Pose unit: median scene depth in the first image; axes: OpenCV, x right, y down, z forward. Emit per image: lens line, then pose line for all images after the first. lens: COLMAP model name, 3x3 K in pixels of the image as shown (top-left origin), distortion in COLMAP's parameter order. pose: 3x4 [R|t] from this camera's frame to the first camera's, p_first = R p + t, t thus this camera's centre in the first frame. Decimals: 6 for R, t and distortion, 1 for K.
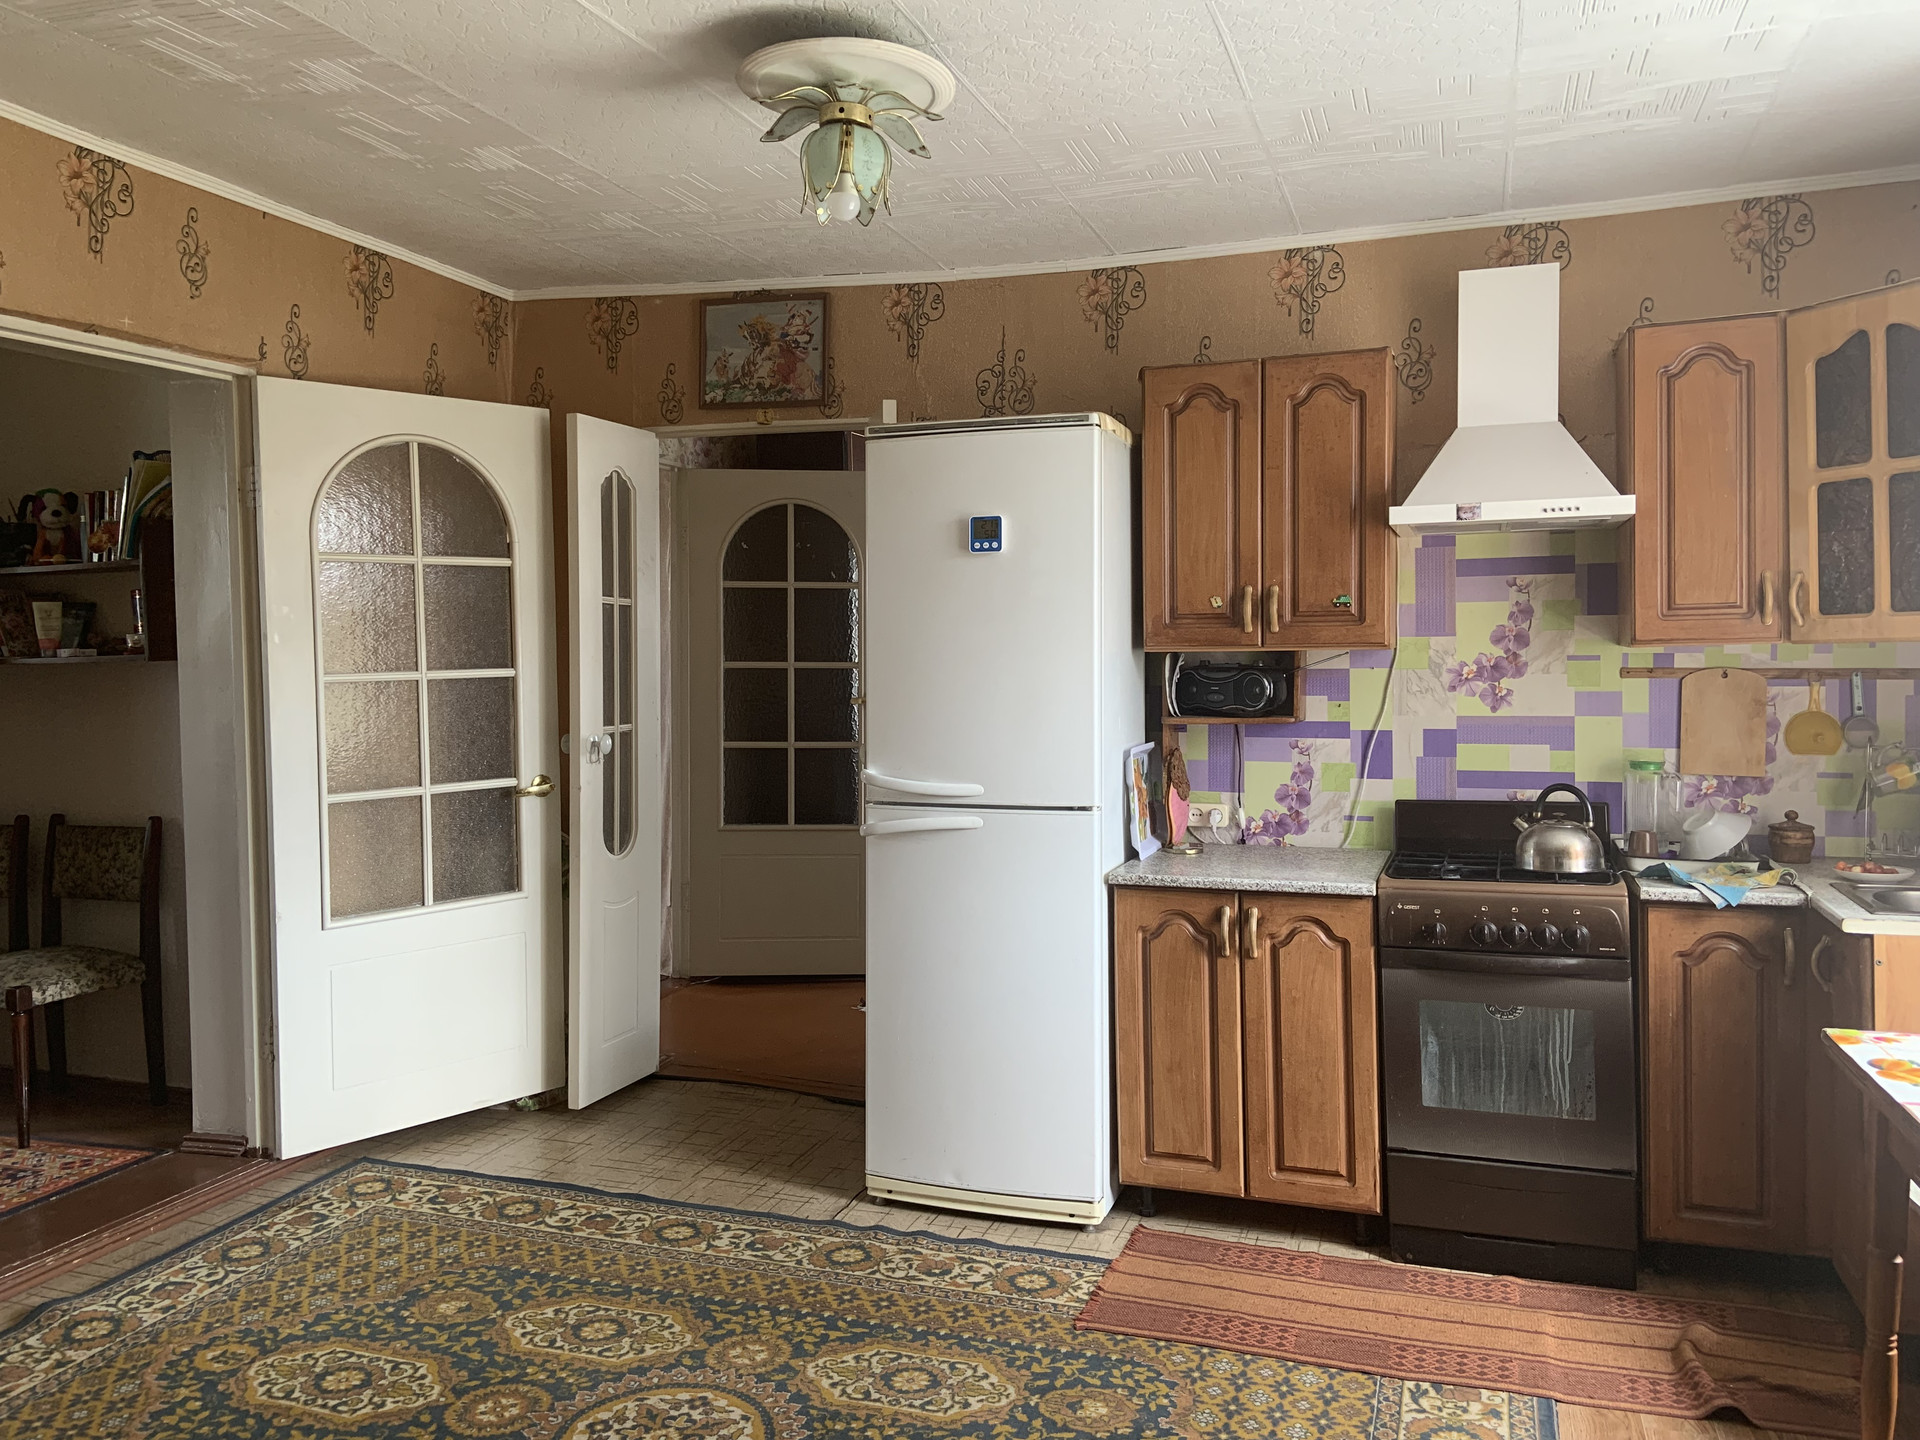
lens RADIAL K [[1446.4, 0, 948.8], [0, 1446.4, 694.8], [0, 0, 1]] dist [0.115807, -0.143352]
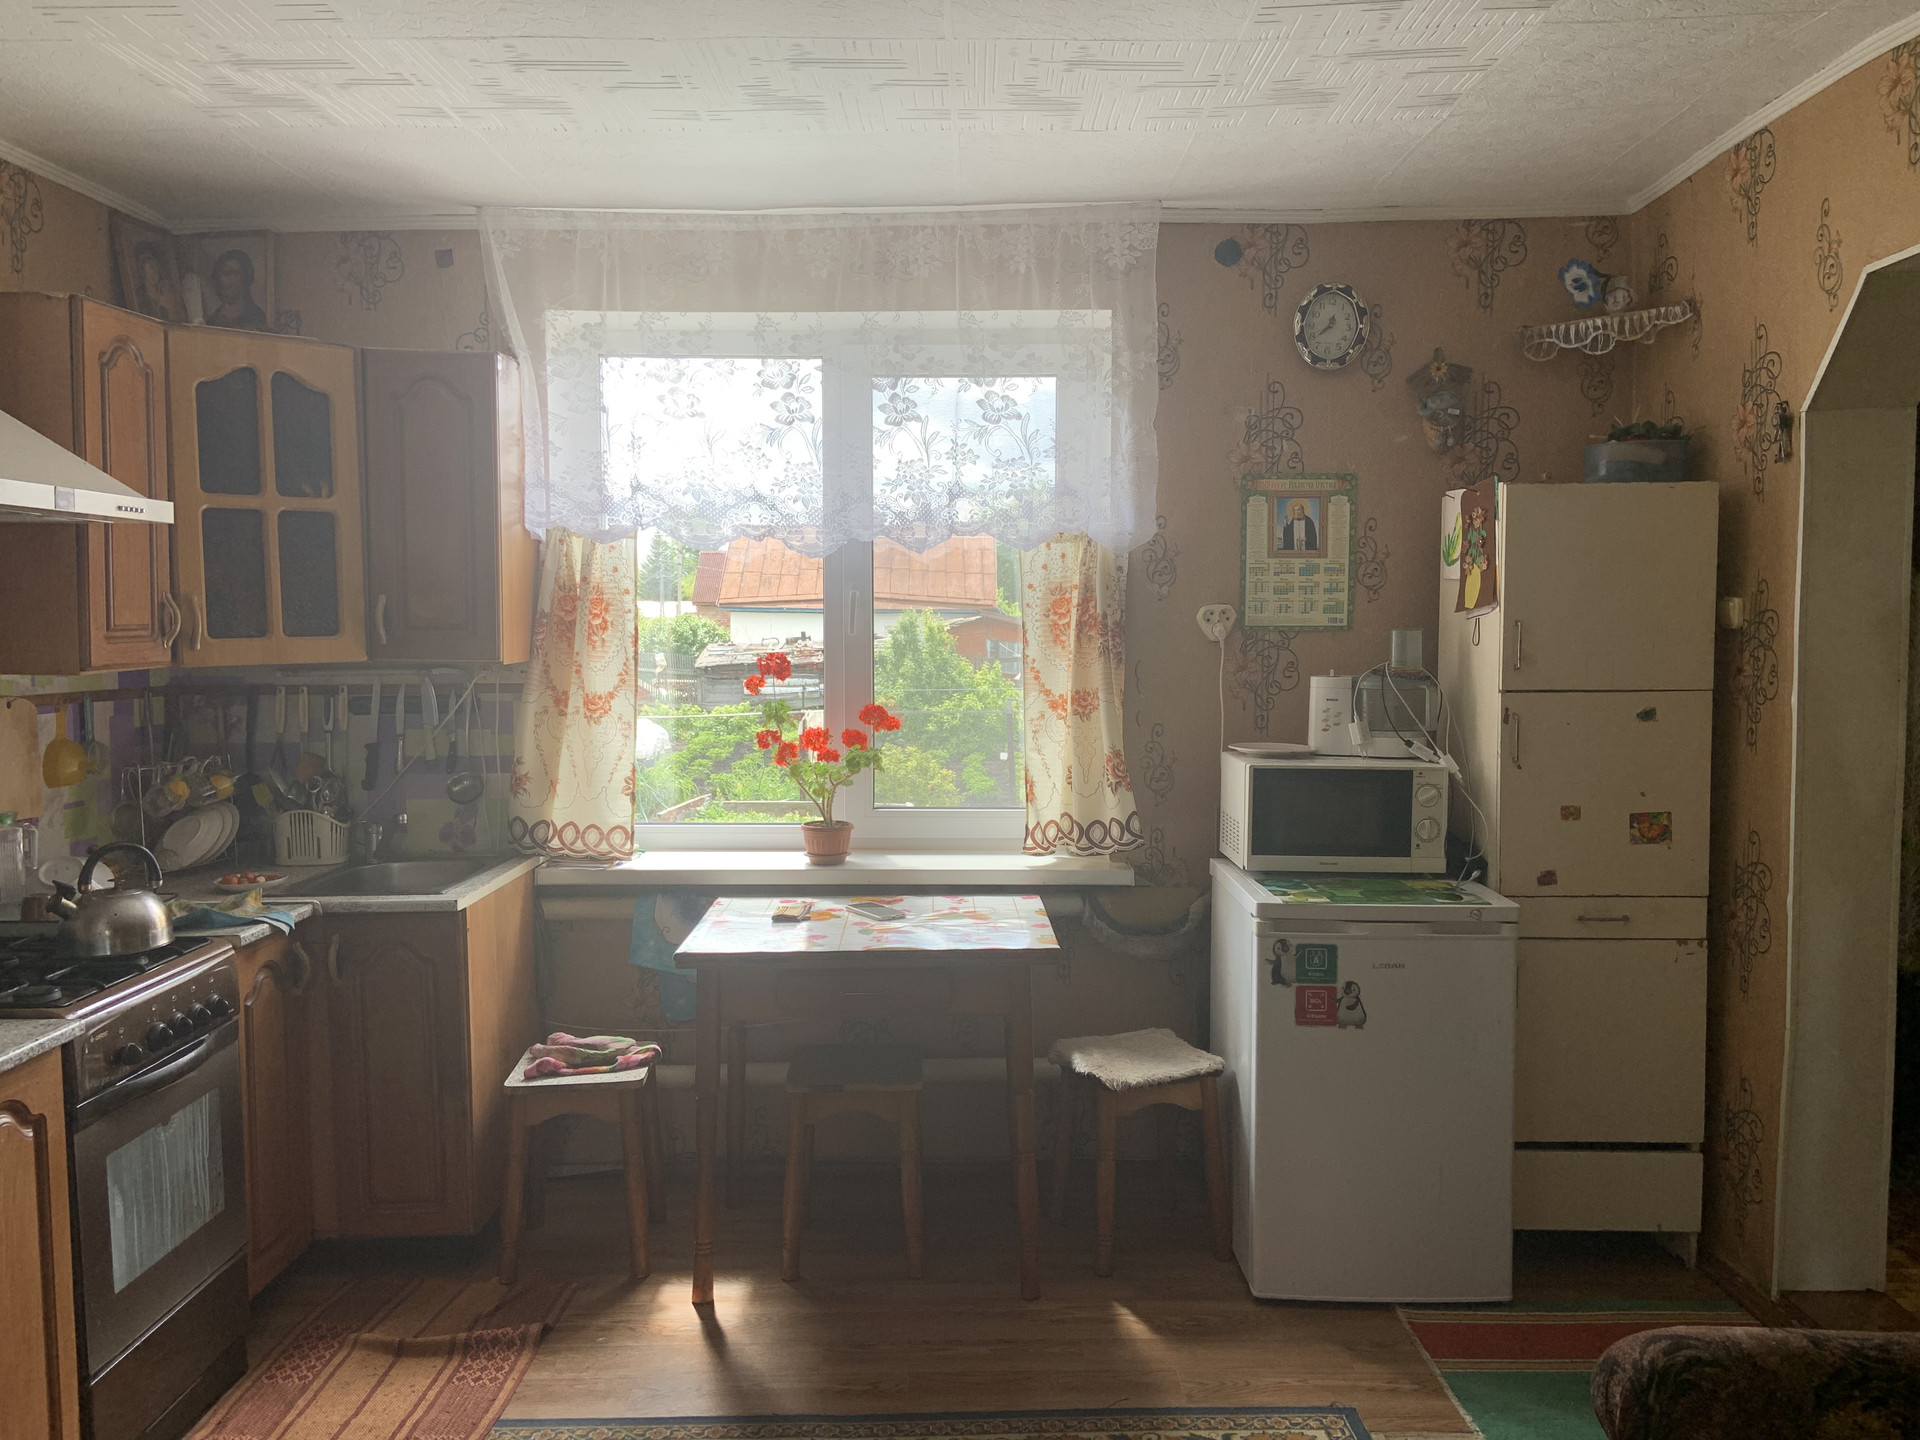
lens RADIAL K [[1446.4, 0, 963.6], [0, 1446.4, 702.6], [0, 0, 1]] dist [0.115807, -0.143352]
pose [[-0.331044, -0.043018, 0.942634, -0.507364], [0.035294, 0.997697, 0.057926, -0.048126], [-0.942955, 0.052445, -0.328763, 0.809766]]
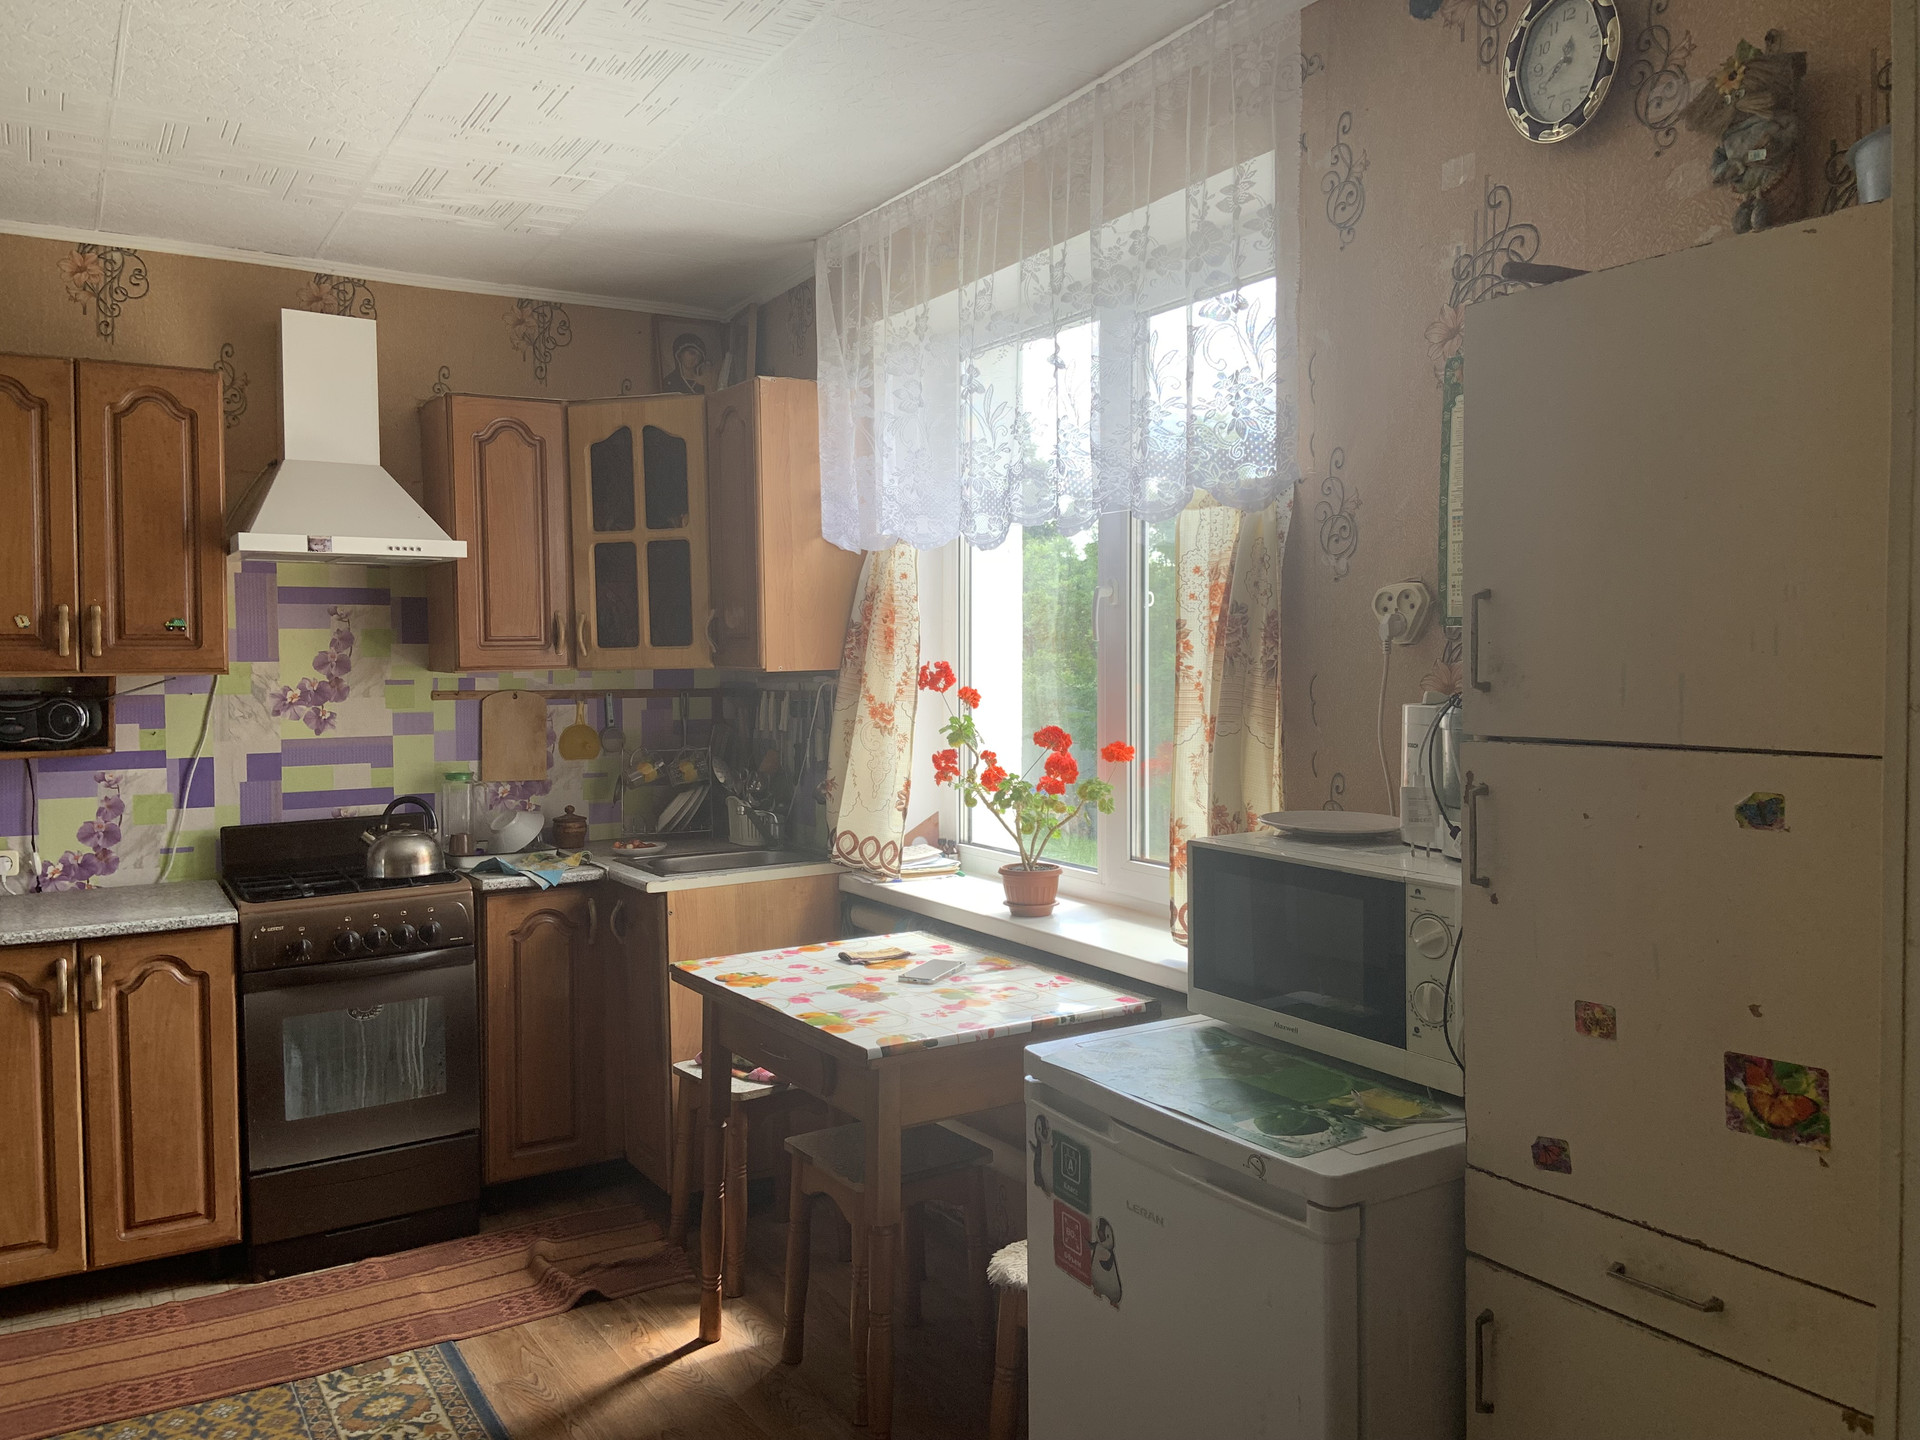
lens RADIAL K [[1446.4, 0, 949.1], [0, 1446.4, 701.9], [0, 0, 1]] dist [0.115807, -0.143352]
pose [[0.630343, -0.016959, 0.776132, -0.176861], [0.024444, 0.999699, 0.001991, -0.002856], [-0.775932, 0.017717, 0.630568, -0.011469]]
